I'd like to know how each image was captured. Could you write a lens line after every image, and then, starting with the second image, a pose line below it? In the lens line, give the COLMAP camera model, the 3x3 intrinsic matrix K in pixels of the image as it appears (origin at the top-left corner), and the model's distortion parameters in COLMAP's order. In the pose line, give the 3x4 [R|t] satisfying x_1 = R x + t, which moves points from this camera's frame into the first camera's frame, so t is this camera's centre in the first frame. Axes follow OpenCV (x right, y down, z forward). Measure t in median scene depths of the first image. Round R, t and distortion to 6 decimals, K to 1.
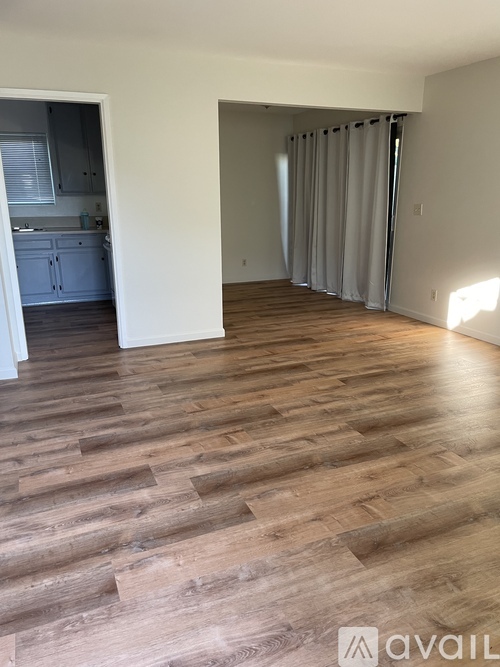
lens RADIAL K [[493.8, 0, 255.4], [0, 493.8, 334.0], [0, 0, 1]] dist [0.005258, -0.010578]
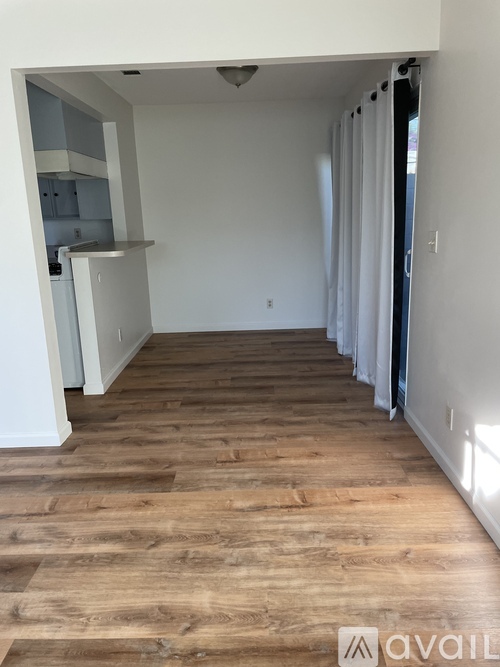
lens RADIAL K [[493.8, 0, 245.9], [0, 493.8, 332.7], [0, 0, 1]] dist [0.005258, -0.010578]
pose [[0.919851, 0.074082, -0.385208, 0.364396], [-0.083755, 0.996451, -0.008367, -0.143970], [0.383221, 0.039960, 0.922792, 0.475217]]
